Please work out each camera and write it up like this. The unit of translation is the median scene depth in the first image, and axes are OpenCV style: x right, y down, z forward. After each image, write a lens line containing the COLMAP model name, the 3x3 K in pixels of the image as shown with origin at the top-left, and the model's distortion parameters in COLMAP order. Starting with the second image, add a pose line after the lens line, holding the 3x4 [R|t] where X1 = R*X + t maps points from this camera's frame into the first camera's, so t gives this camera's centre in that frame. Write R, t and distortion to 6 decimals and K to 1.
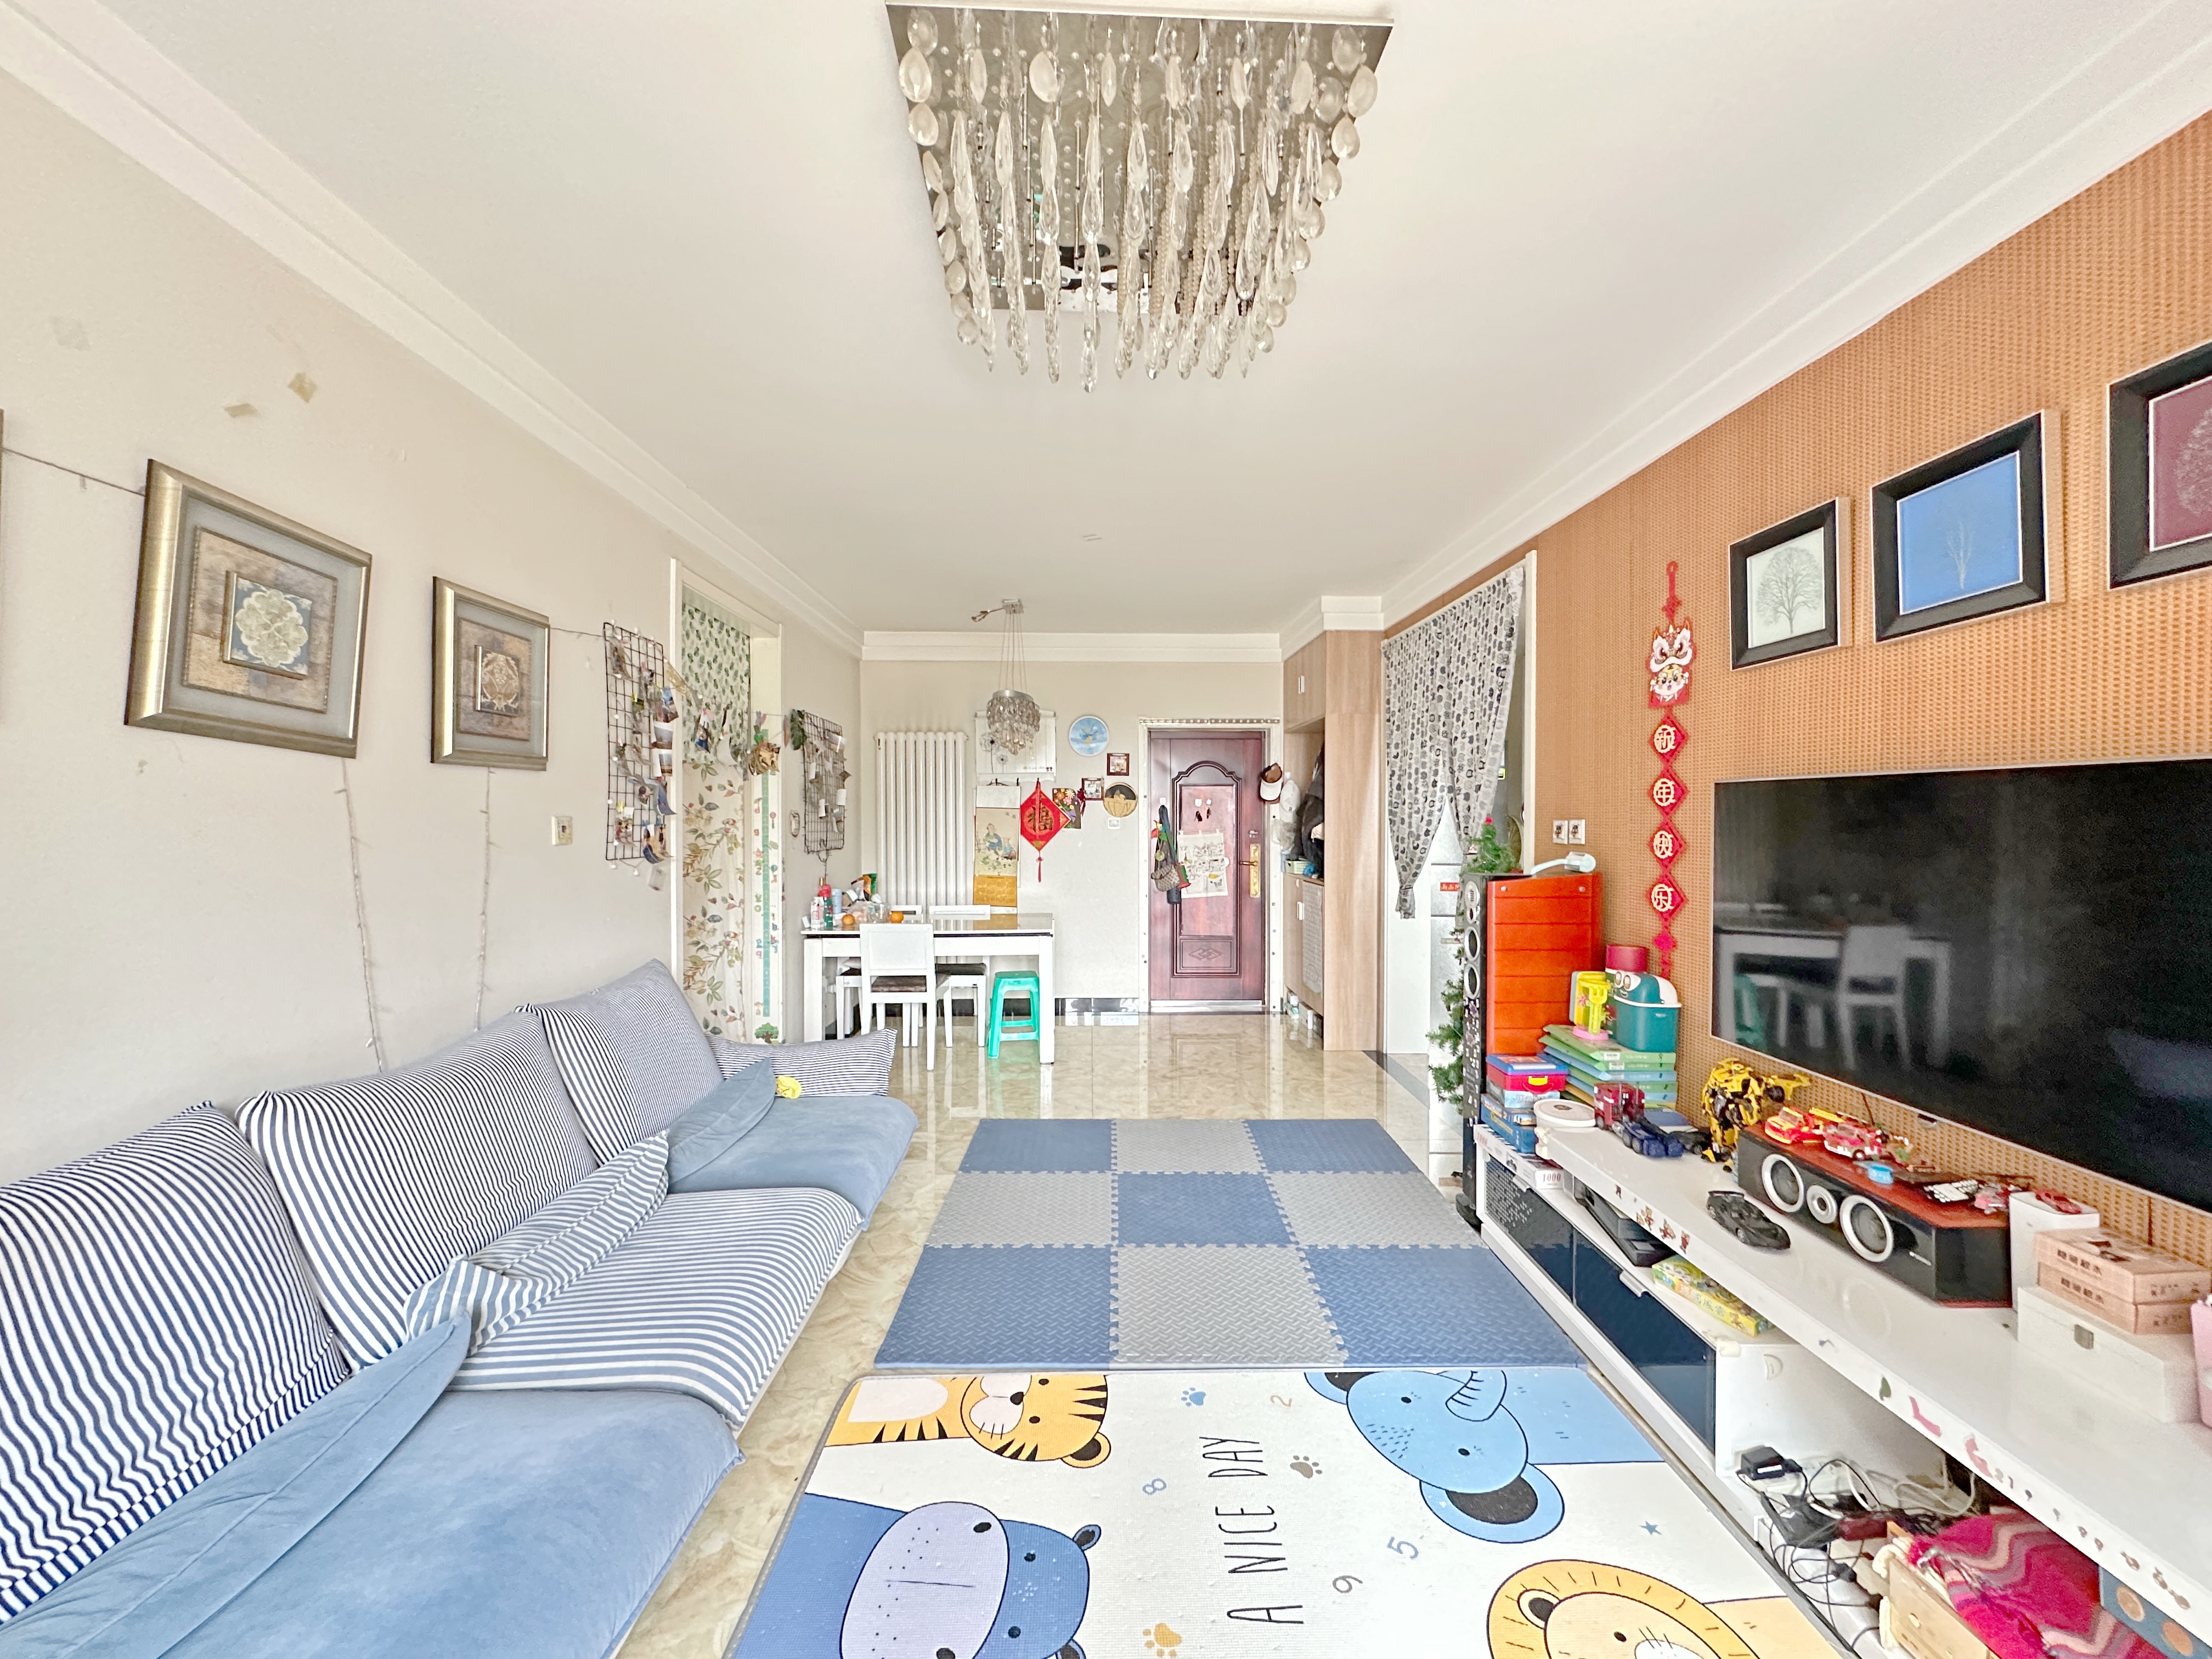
lens RADIAL K [[899.0, 0, 1106.0], [0, 899.0, 829.5], [0, 0, 1]] dist [-0.001830, -0.000133]
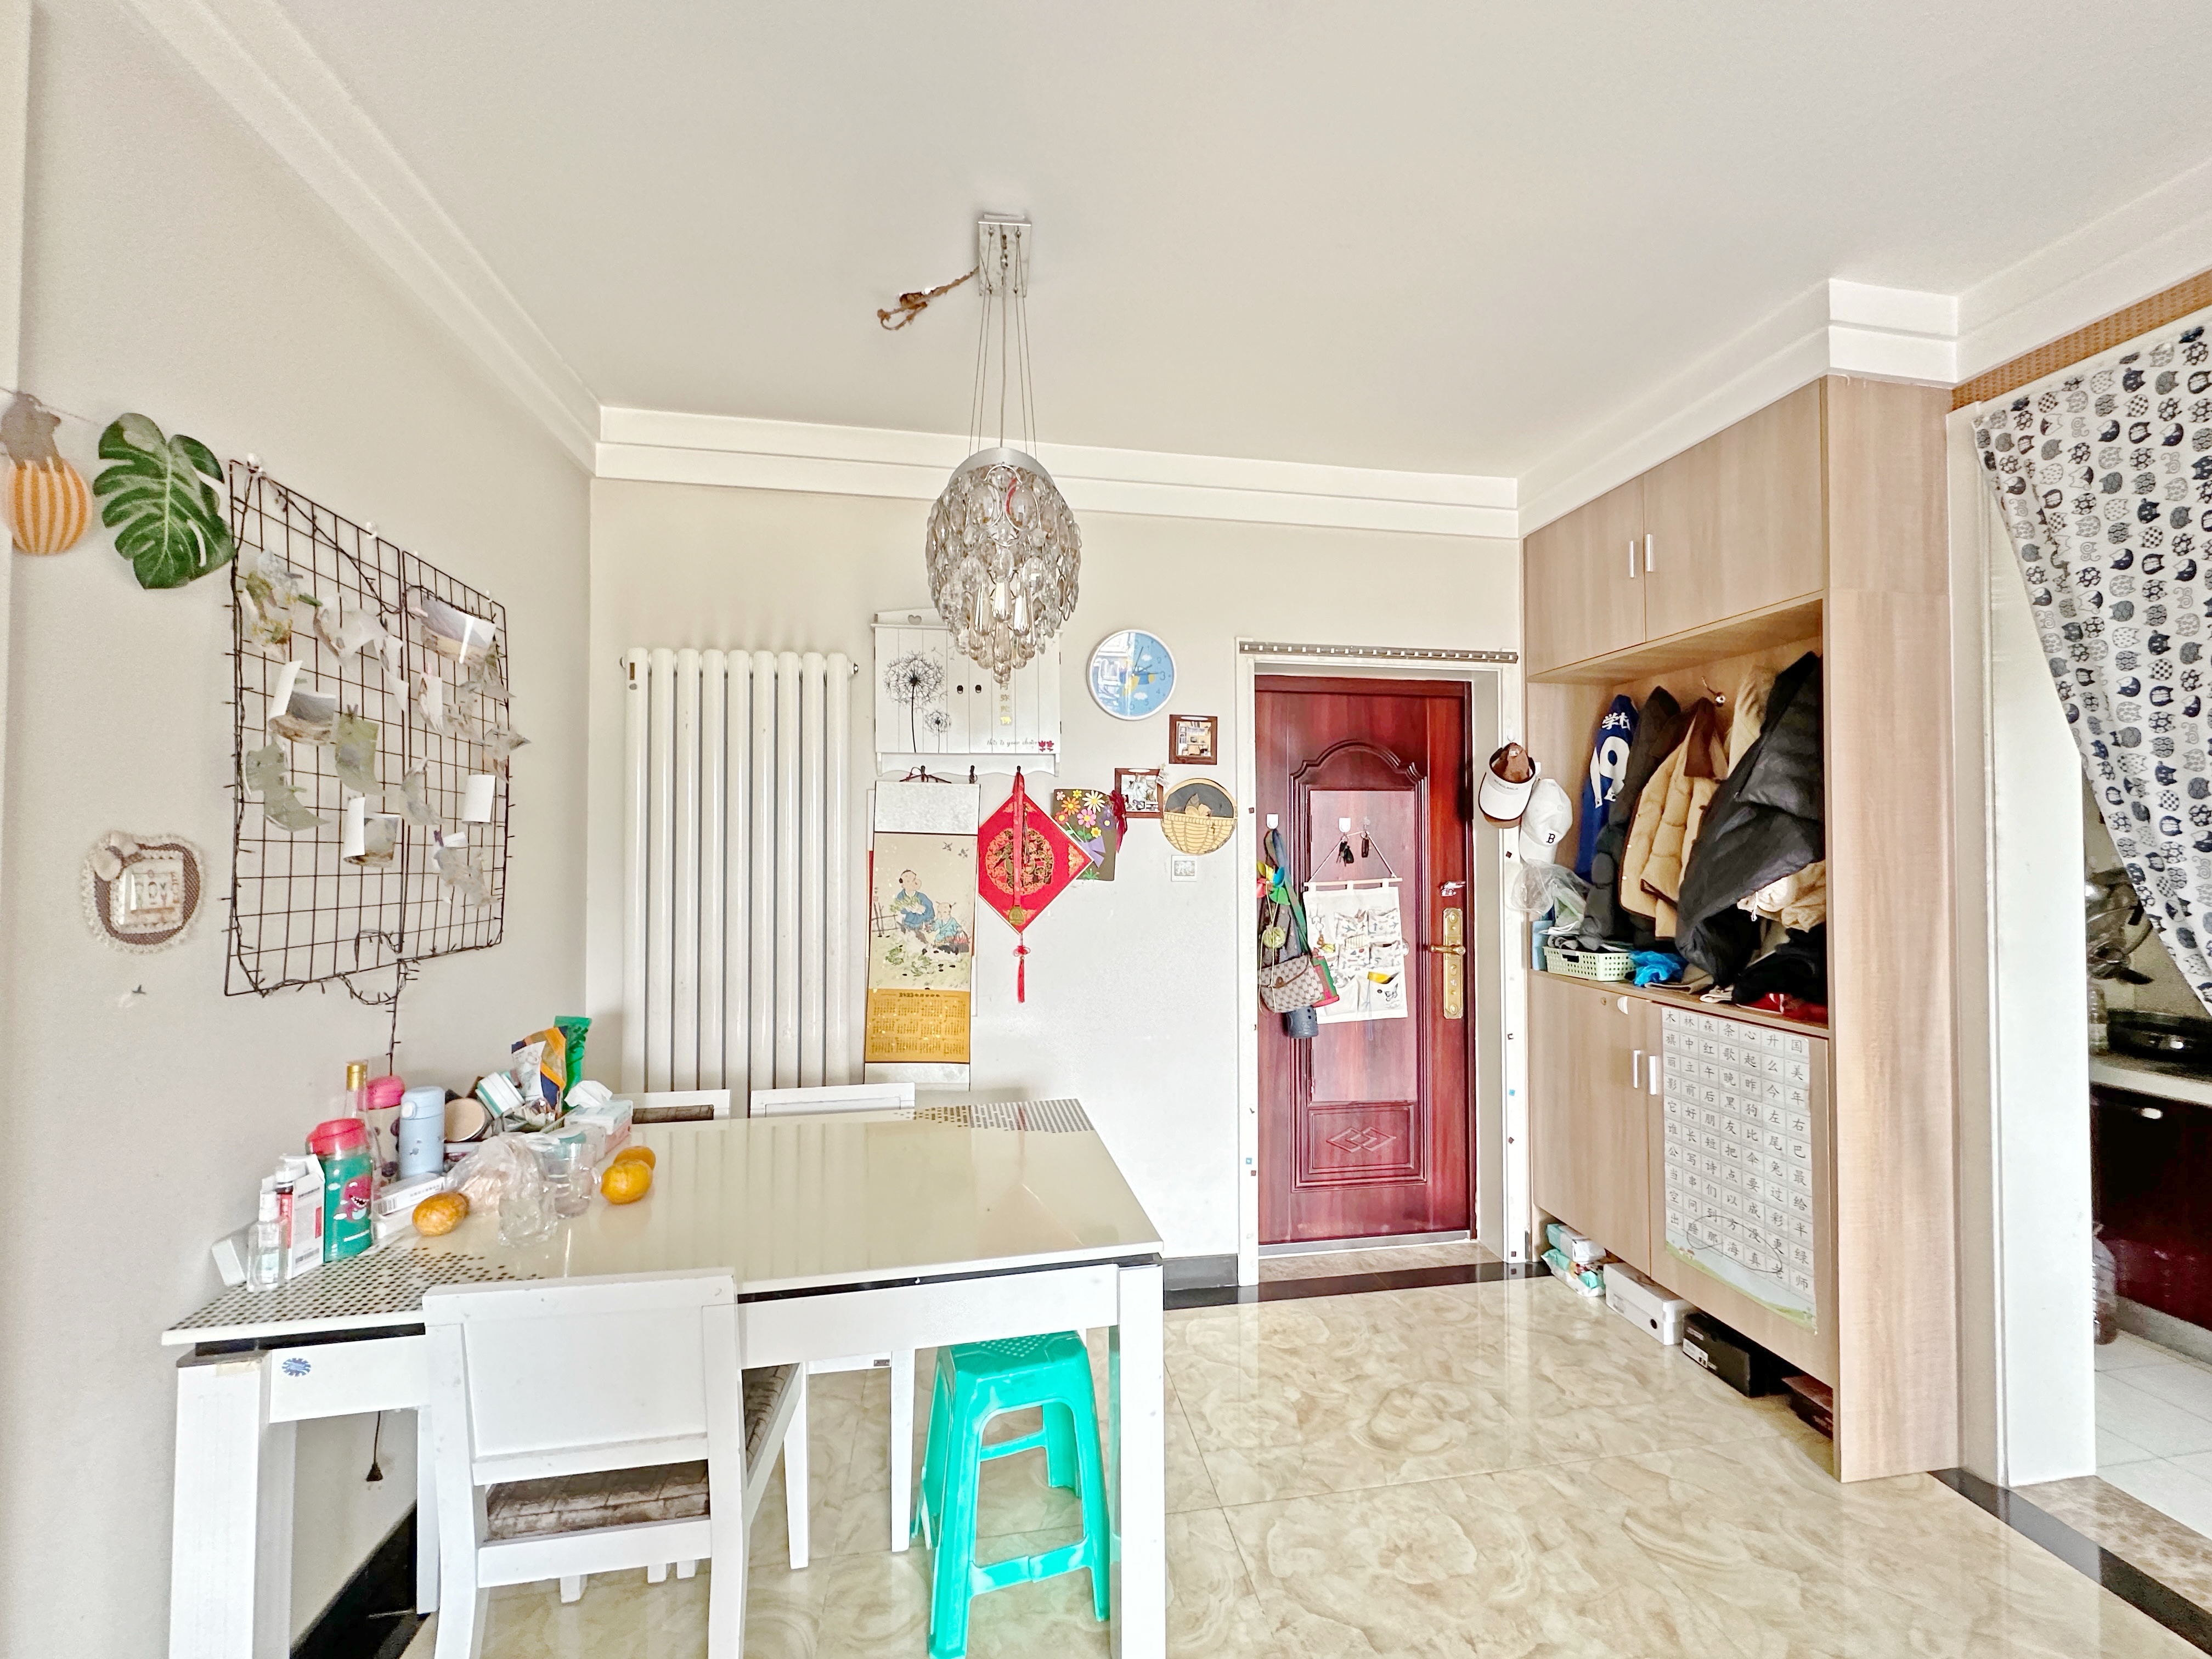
lens RADIAL K [[899.0, 0, 1106.0], [0, 899.0, 829.5], [0, 0, 1]] dist [-0.001830, -0.000133]
pose [[0.989729, 0.005299, 0.142861, -0.096473], [-0.000347, 0.999399, -0.034660, -0.010835], [-0.142959, 0.034255, 0.989136, 0.559943]]
